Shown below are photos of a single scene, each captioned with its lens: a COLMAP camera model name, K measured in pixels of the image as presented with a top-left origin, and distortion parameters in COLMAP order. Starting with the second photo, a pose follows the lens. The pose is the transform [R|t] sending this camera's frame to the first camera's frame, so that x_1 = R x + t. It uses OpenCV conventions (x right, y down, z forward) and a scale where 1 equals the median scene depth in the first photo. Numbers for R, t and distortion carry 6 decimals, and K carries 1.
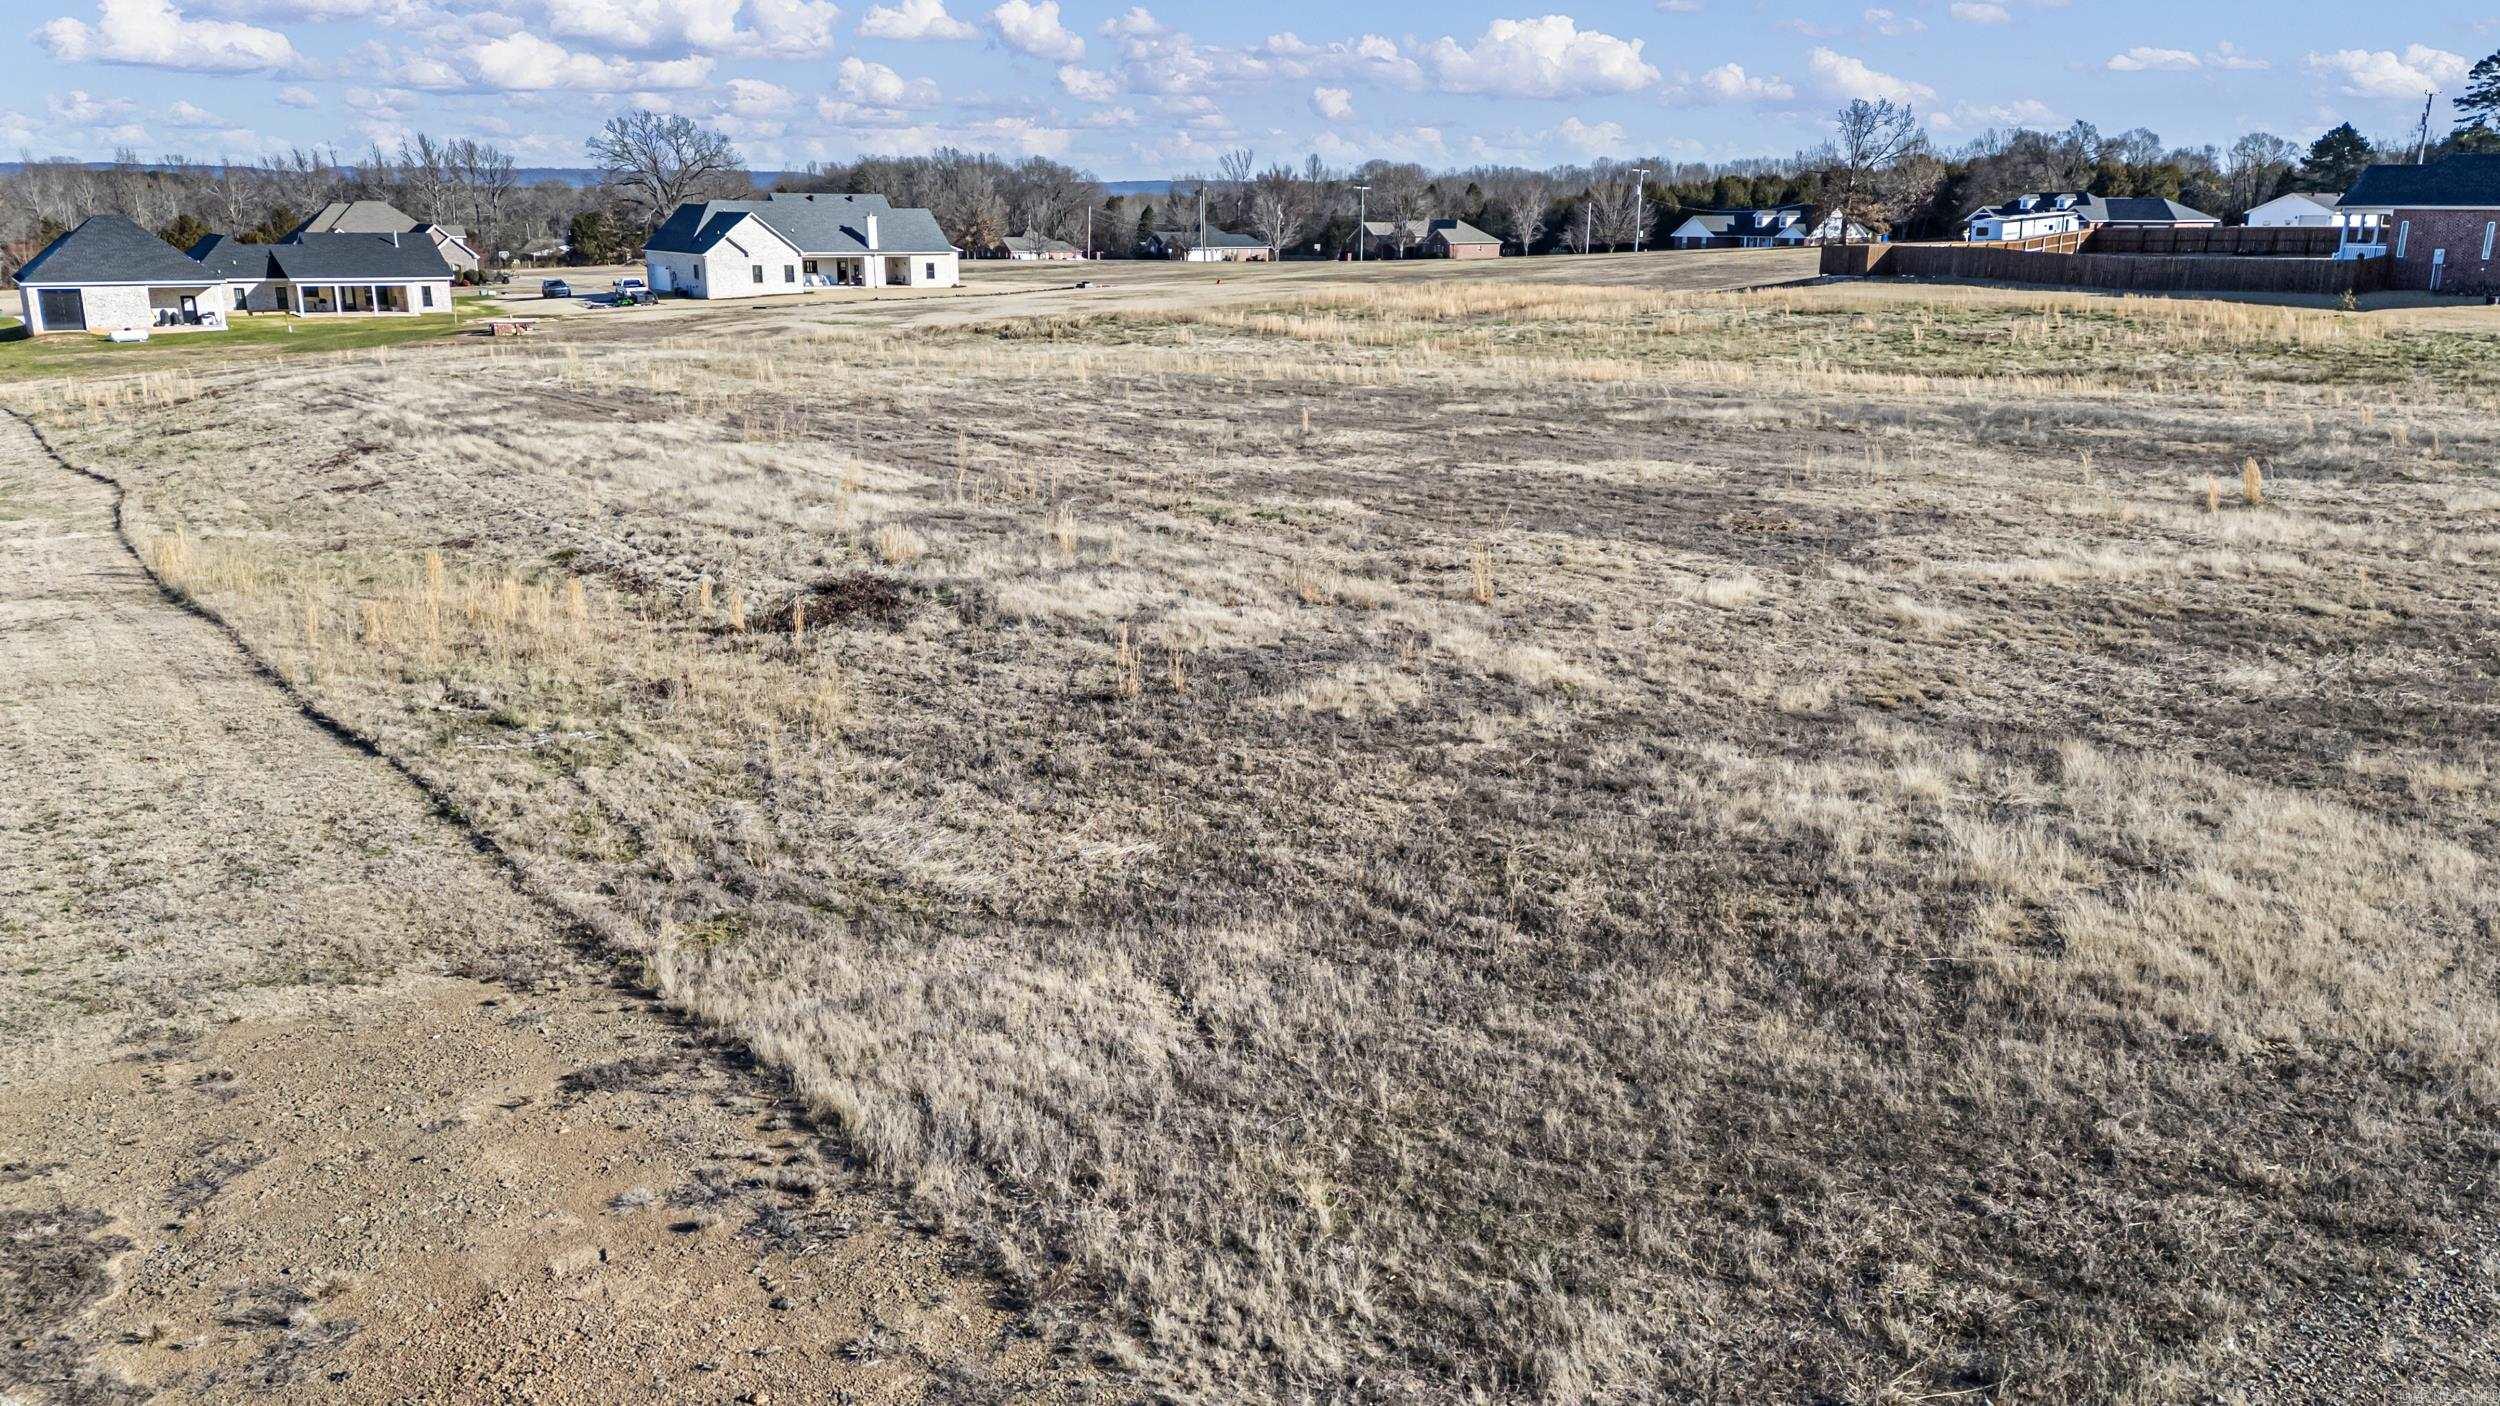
lens RADIAL K [[1819.5, 0, 1252.4], [0, 1819.5, 718.1], [0, 0, 1]] dist [0.094290, -0.103276]
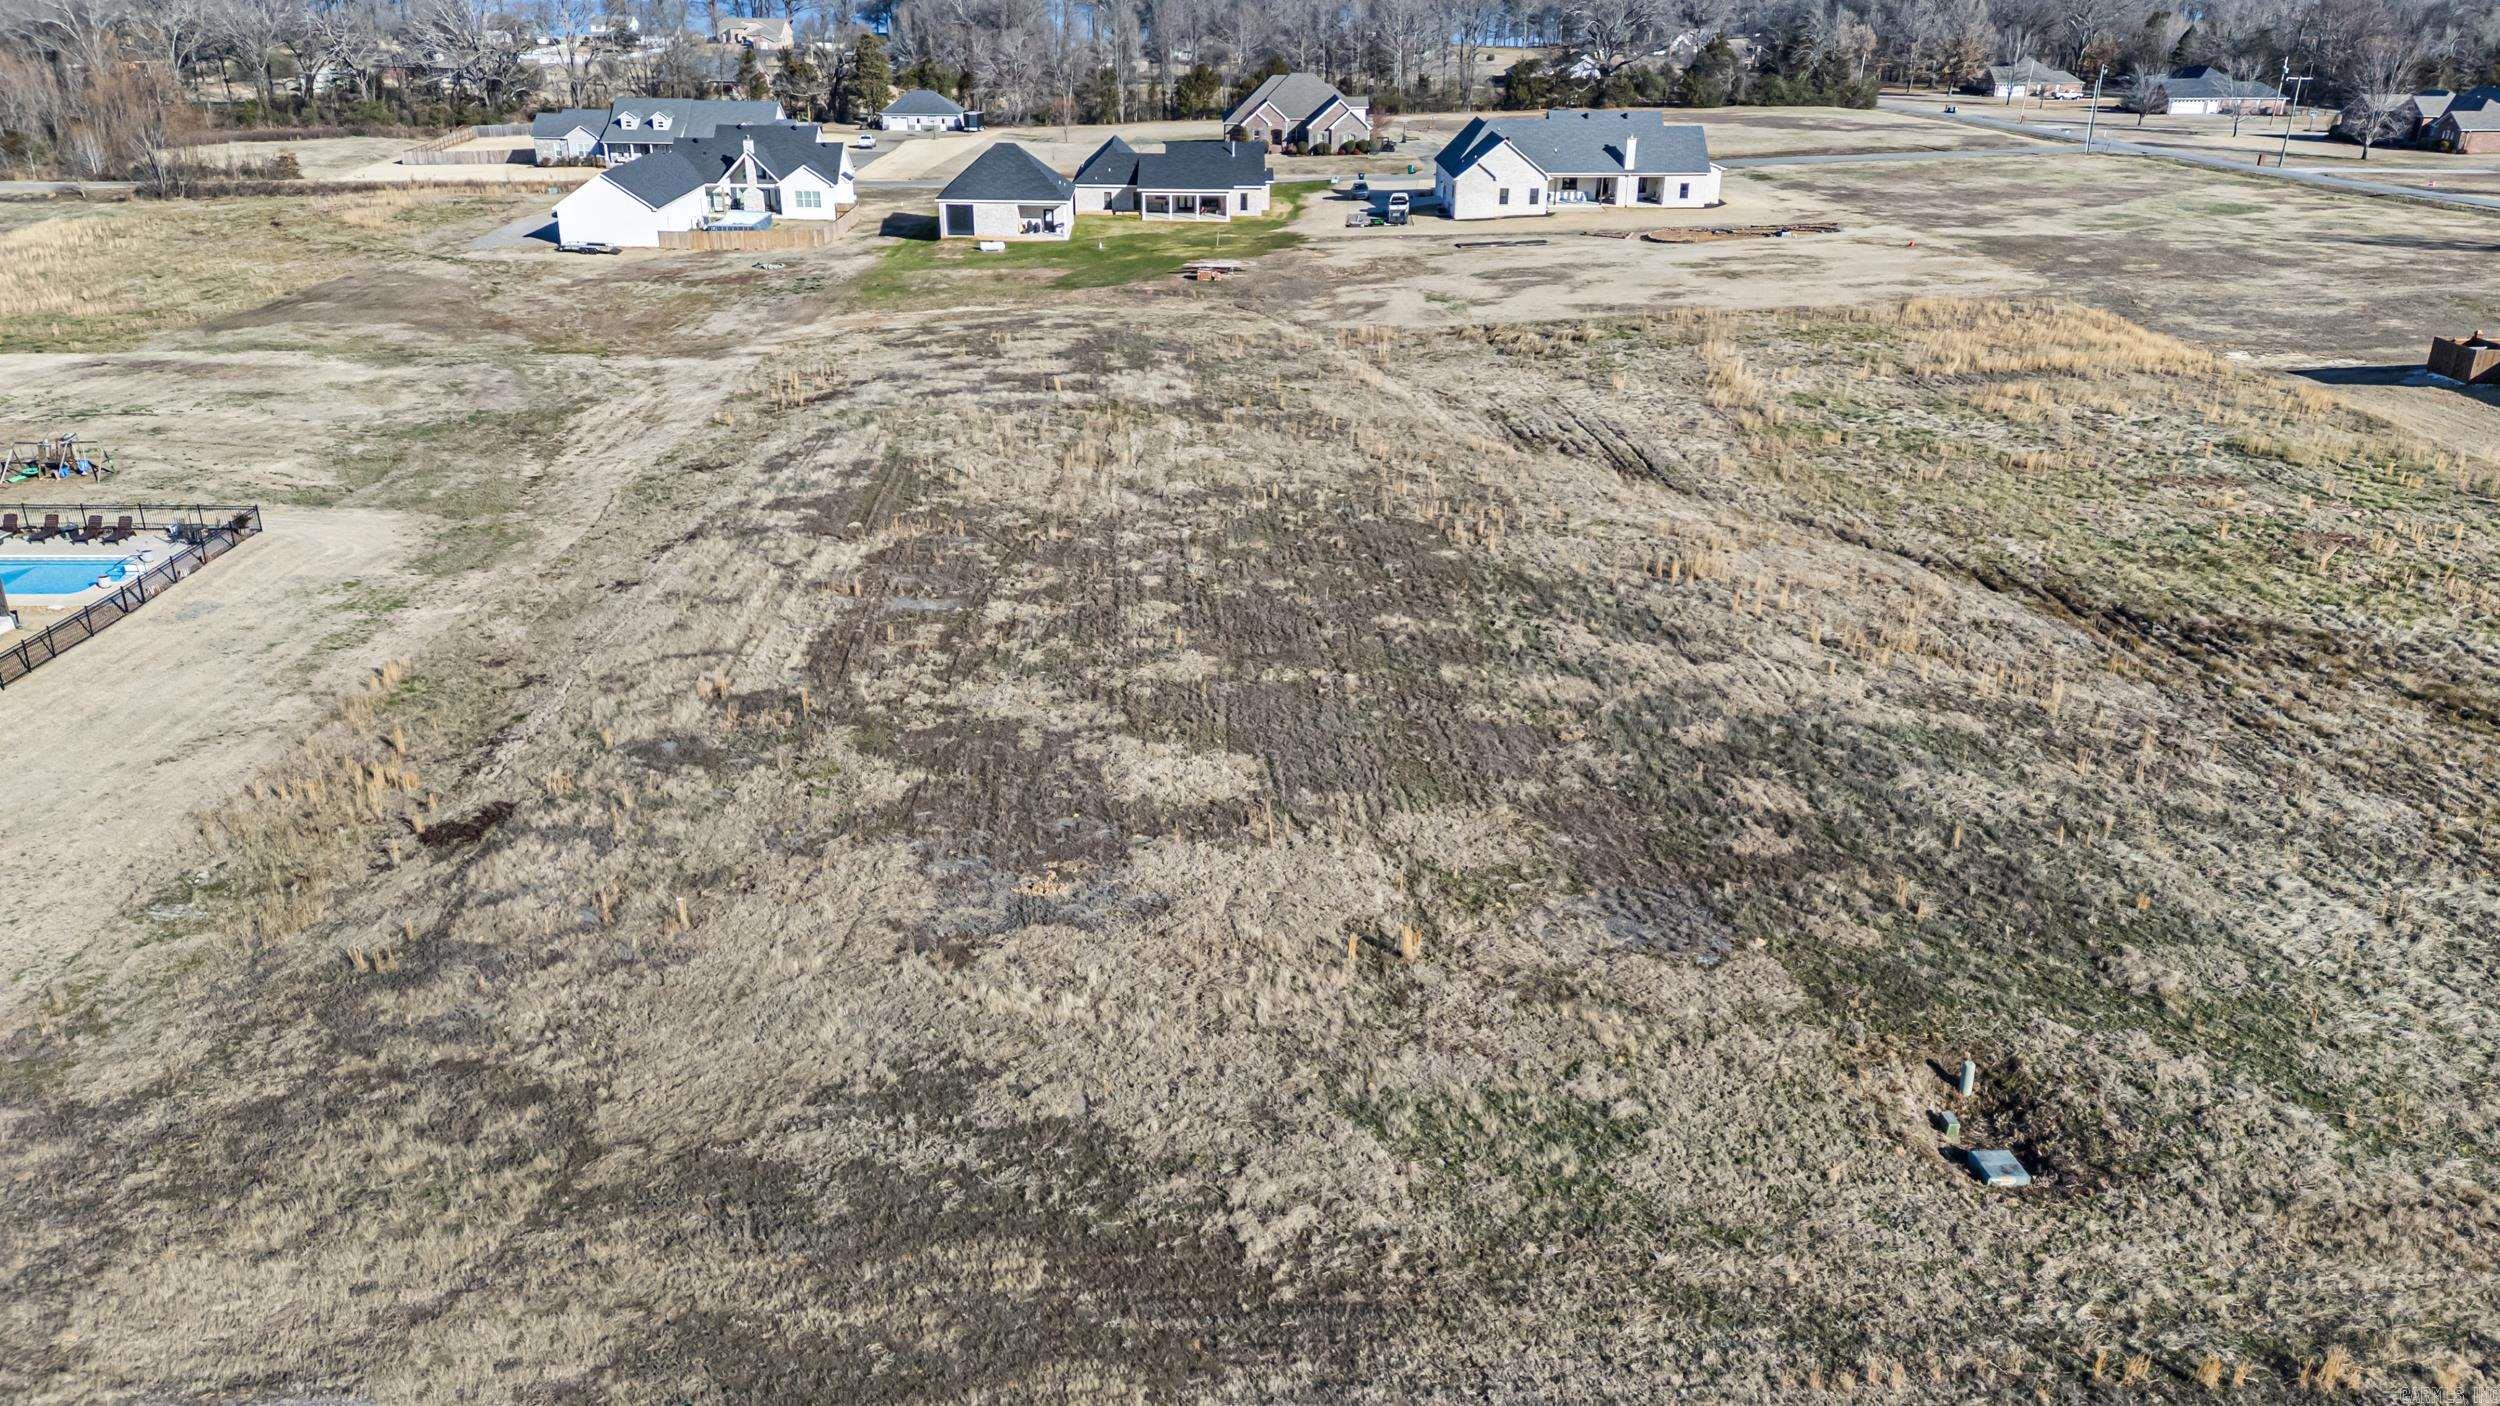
lens RADIAL K [[1819.5, 0, 1256.0], [0, 1819.5, 699.7], [0, 0, 1]] dist [0.094290, -0.103276]
pose [[0.834650, 0.214474, -0.507306, 0.233862], [-0.152163, 0.975012, 0.161860, -0.106157], [0.529344, -0.057903, 0.846429, -0.023075]]
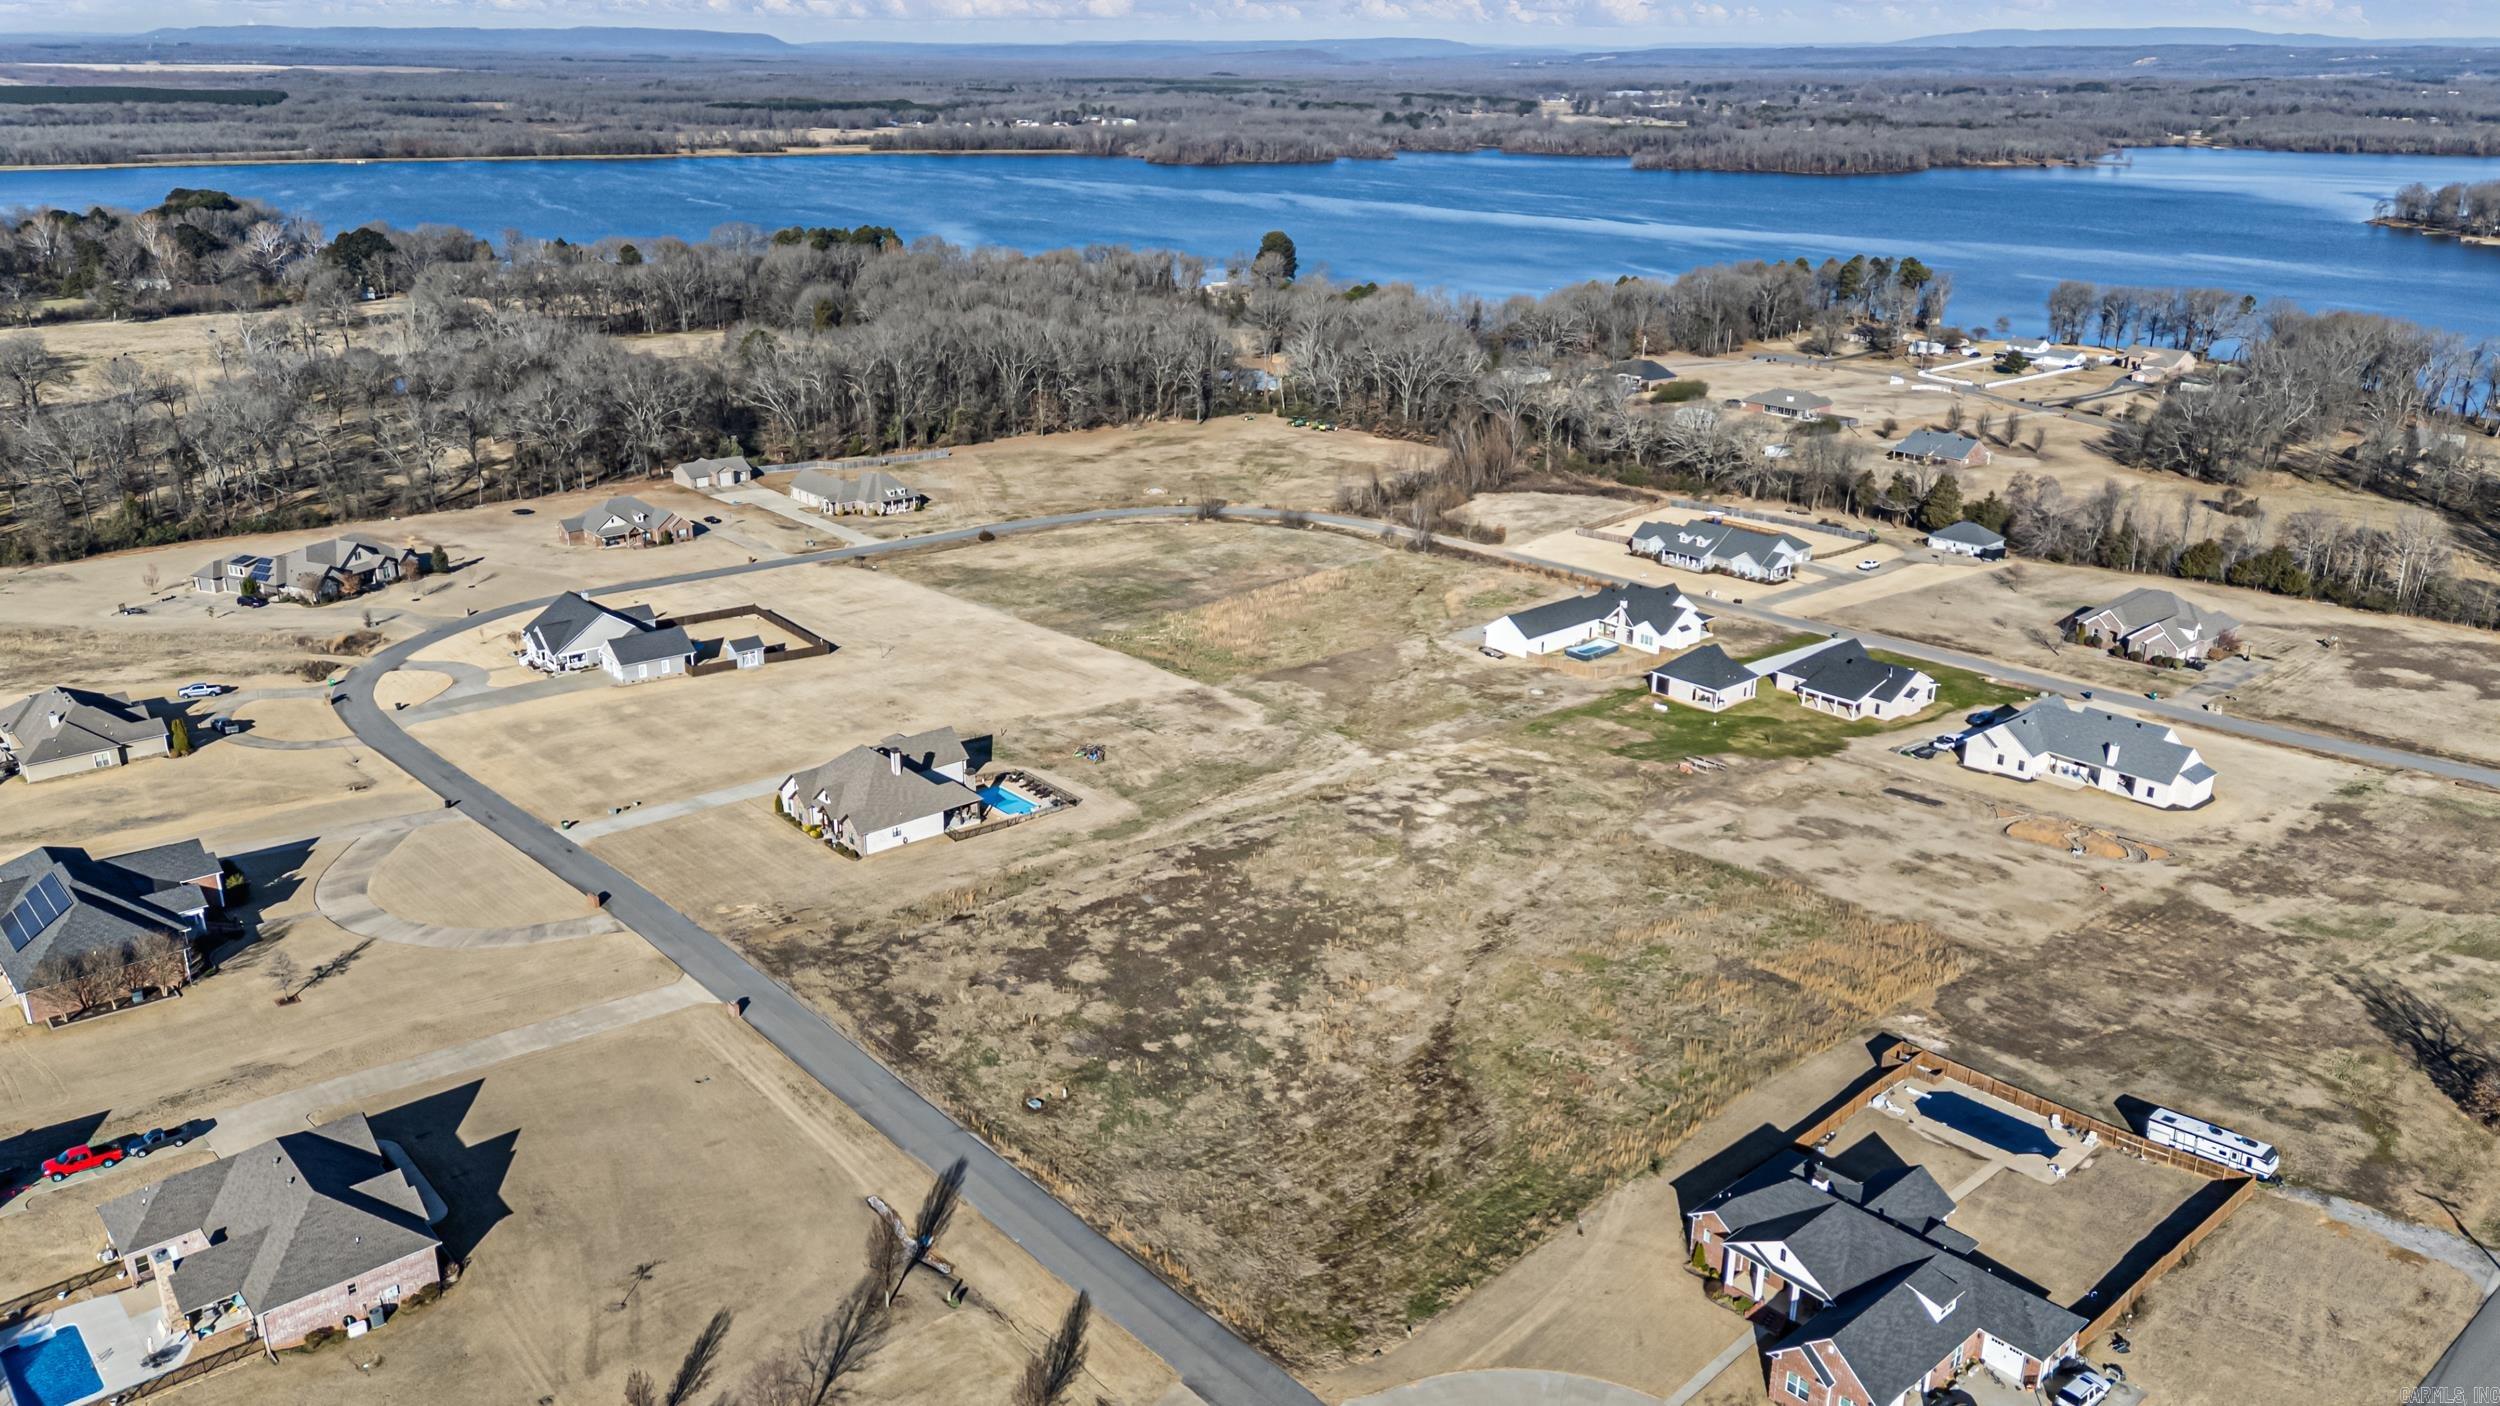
lens RADIAL K [[1819.5, 0, 1249.5], [0, 1819.5, 713.4], [0, 0, 1]] dist [0.094290, -0.103276]
pose [[0.107743, 0.333460, -0.936587, 1.139362], [-0.274992, 0.915312, 0.294251, -0.577208], [0.955390, 0.225851, 0.190317, 0.092458]]
